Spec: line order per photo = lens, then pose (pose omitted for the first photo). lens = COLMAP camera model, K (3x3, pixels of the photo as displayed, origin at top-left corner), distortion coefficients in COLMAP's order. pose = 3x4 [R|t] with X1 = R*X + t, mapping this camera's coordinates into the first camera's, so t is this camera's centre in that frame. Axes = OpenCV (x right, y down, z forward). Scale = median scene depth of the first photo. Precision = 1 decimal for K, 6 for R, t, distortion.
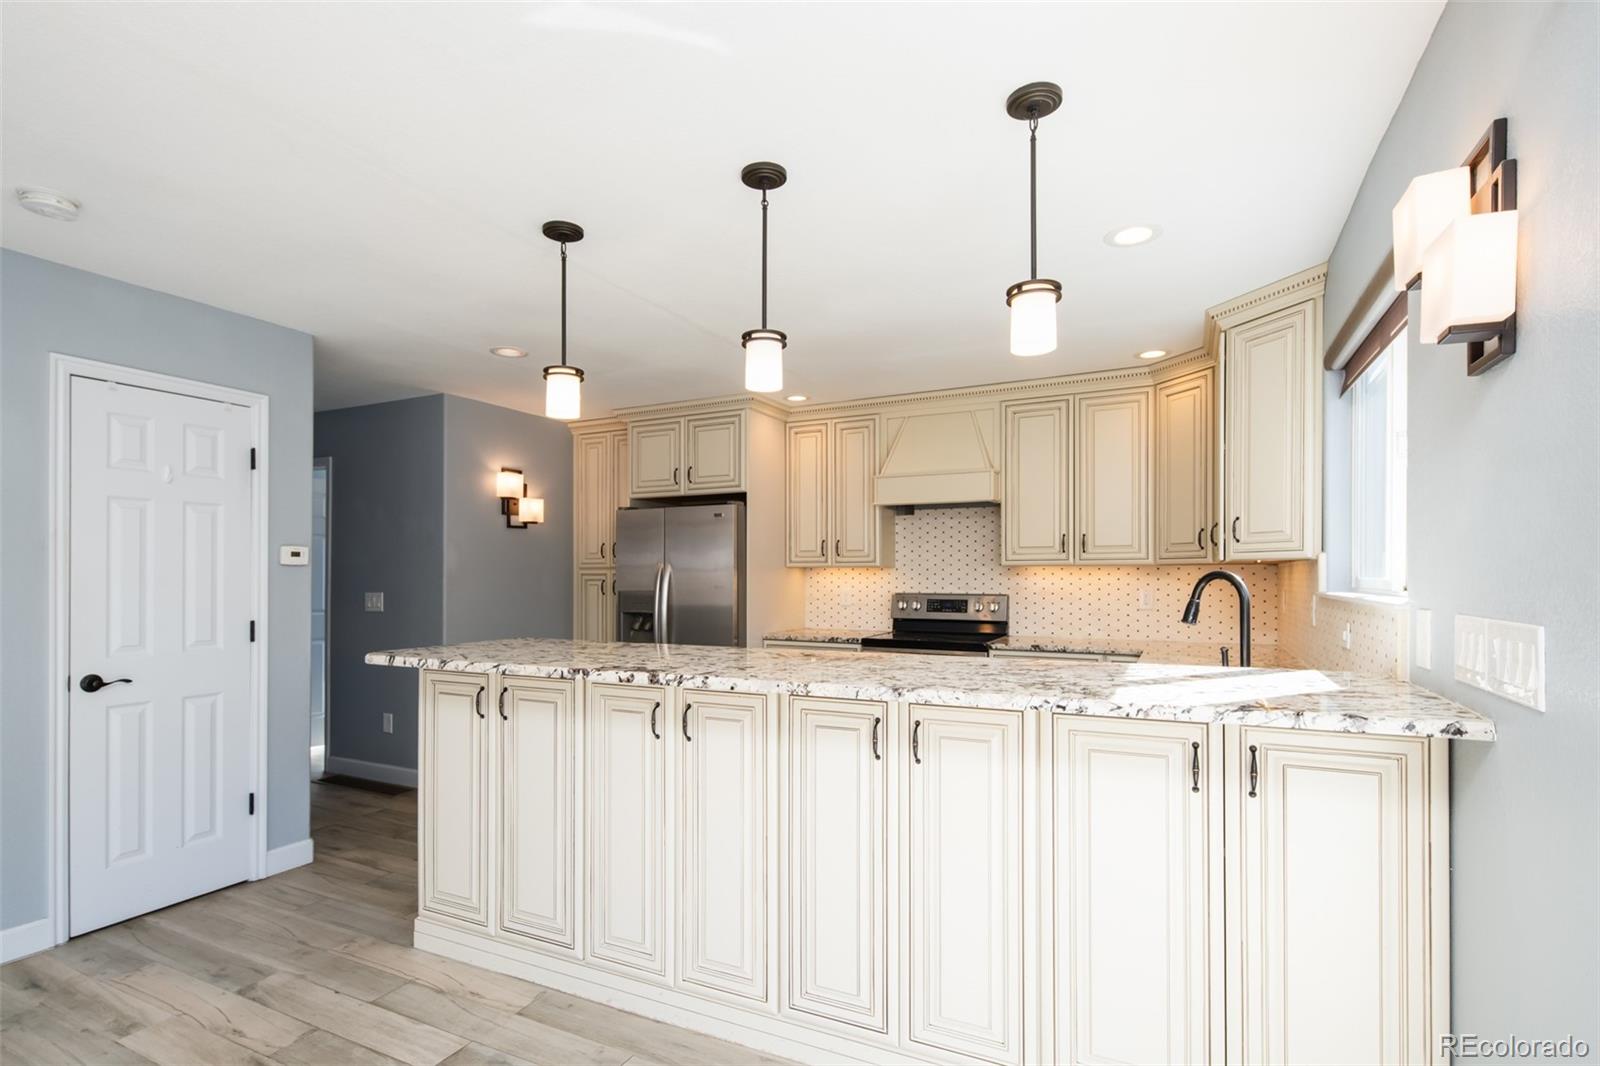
lens RADIAL K [[789.9, 0, 789.9], [0, 789.9, 561.8], [0, 0, 1]] dist [0.002944, -0.001263]
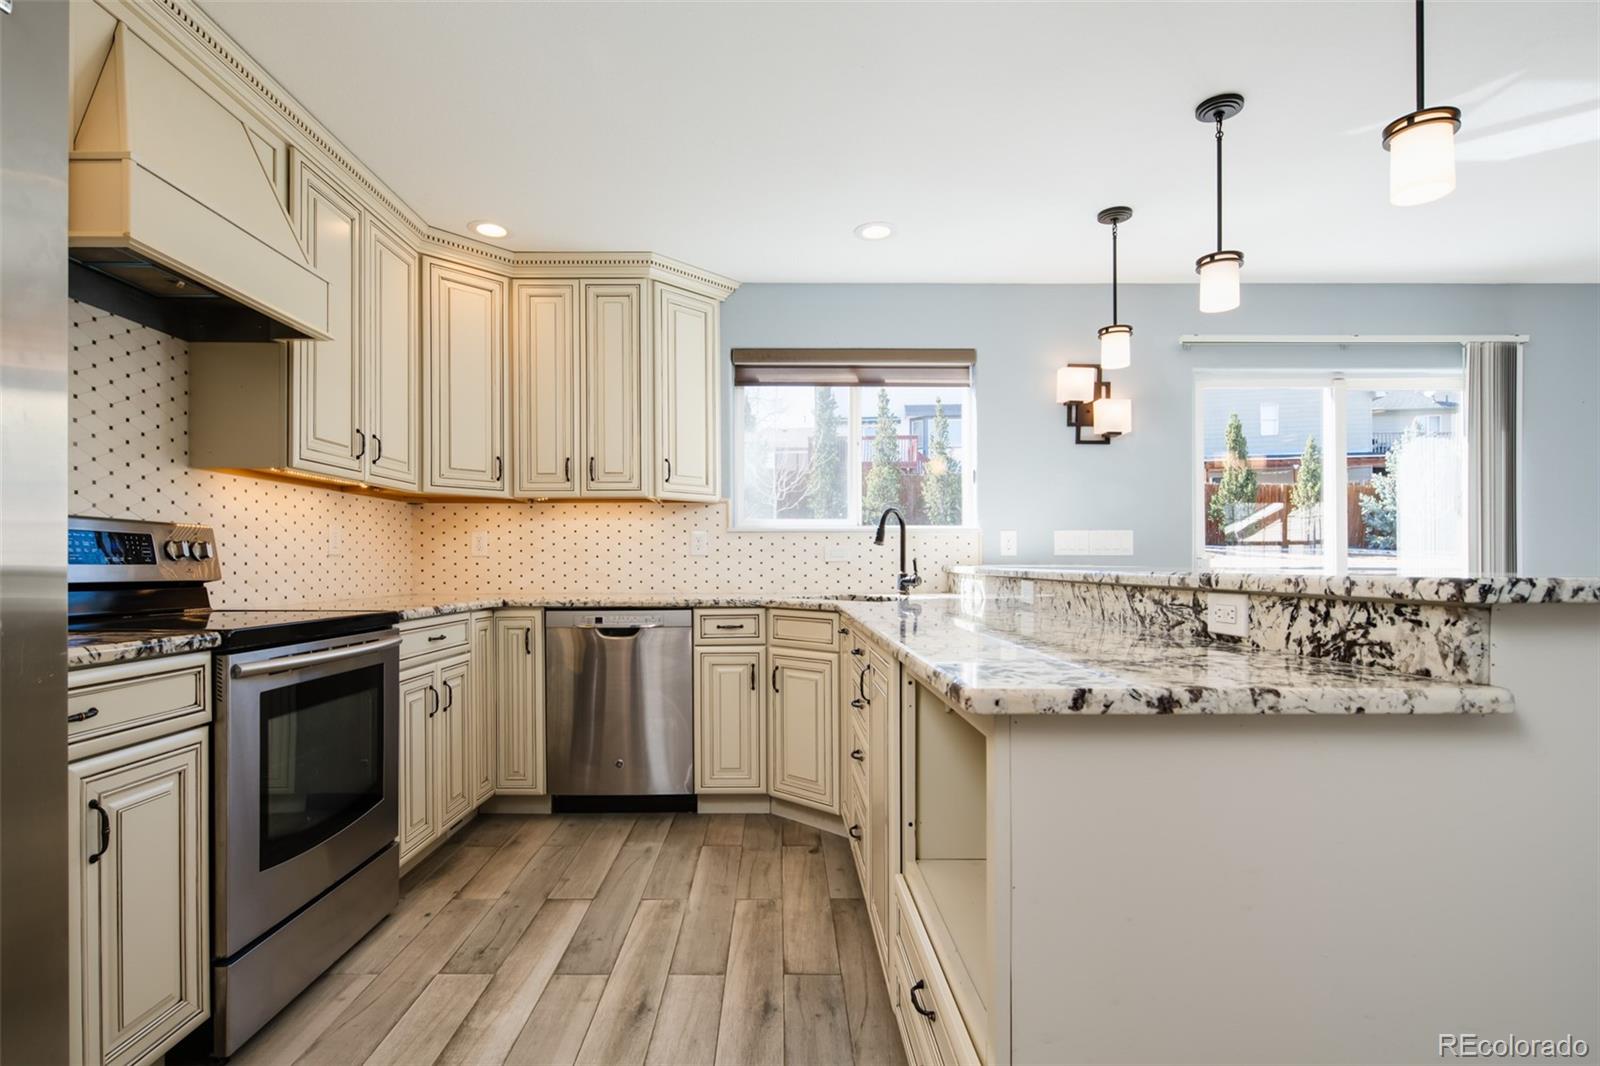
lens RADIAL K [[789.9, 0, 781.0], [0, 789.9, 565.0], [0, 0, 1]] dist [0.002944, -0.001263]
pose [[-0.454005, 0.002054, 0.890997, -0.318145], [-0.014509, 0.999848, -0.009697, 0.065378], [-0.890881, -0.017330, -0.453906, 0.906203]]
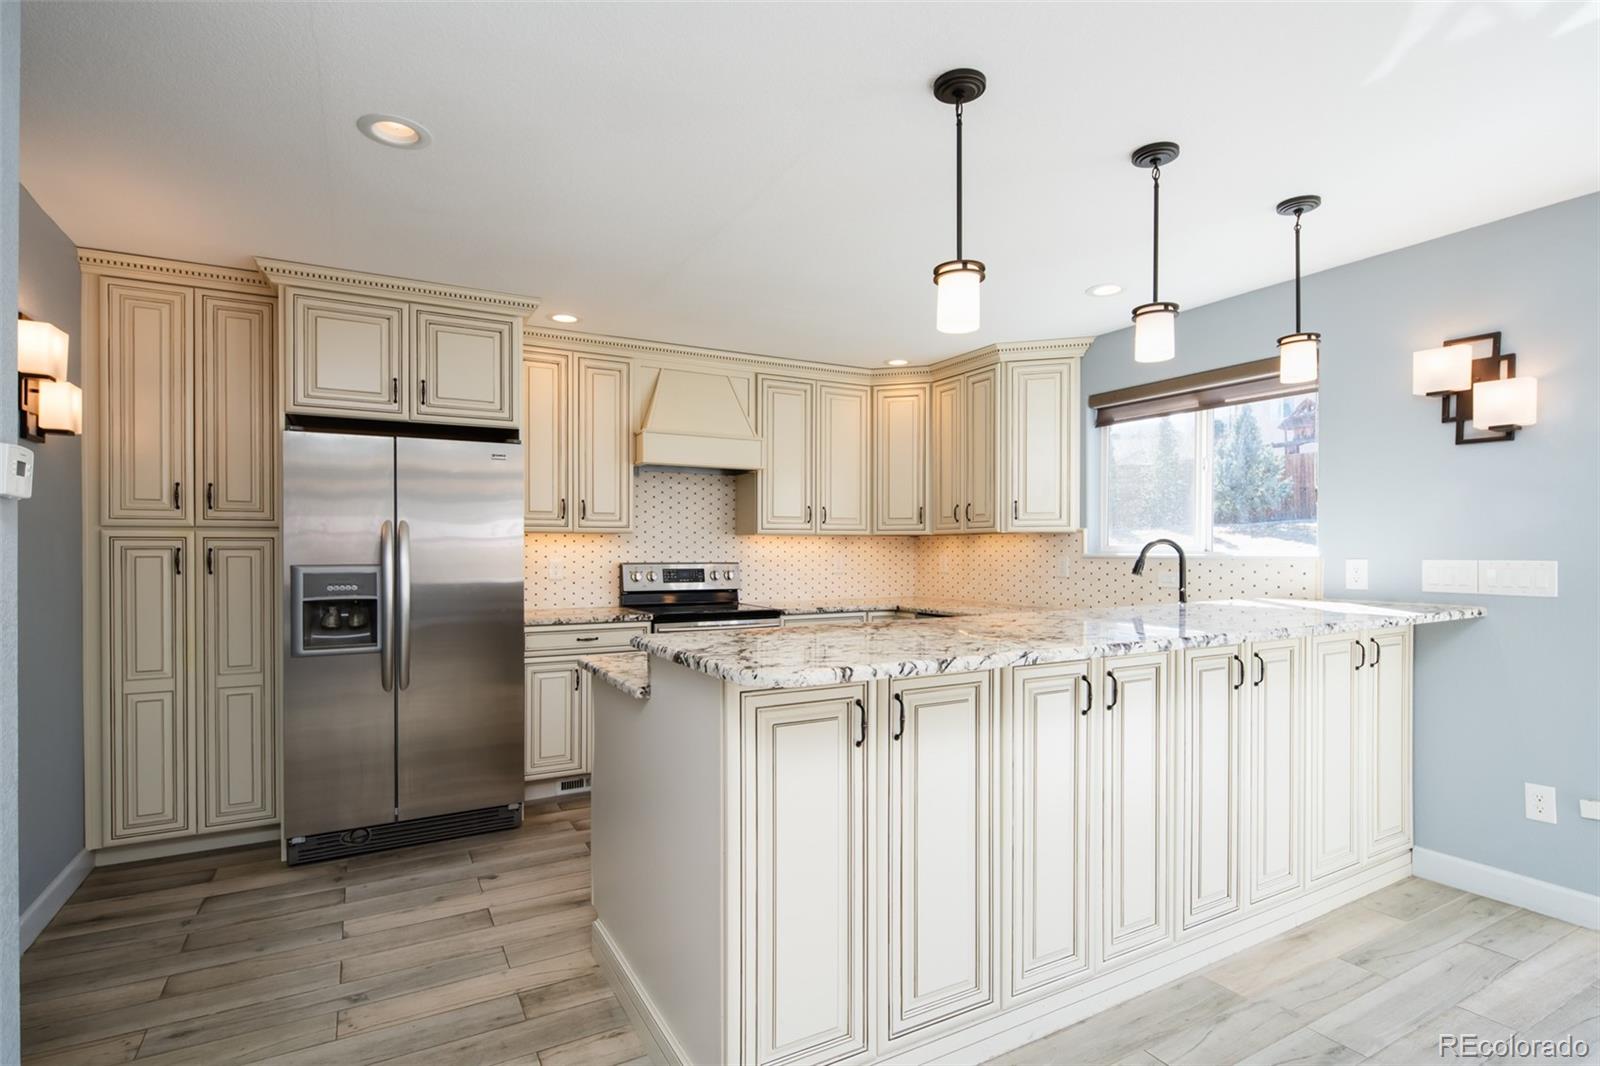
lens RADIAL K [[789.9, 0, 794.9], [0, 789.9, 547.6], [0, 0, 1]] dist [0.002944, -0.001263]
pose [[0.566314, 0.003395, 0.824182, -0.524932], [-0.015978, 0.999849, 0.006861, 0.013966], [-0.824035, -0.017054, 0.566283, 0.359824]]
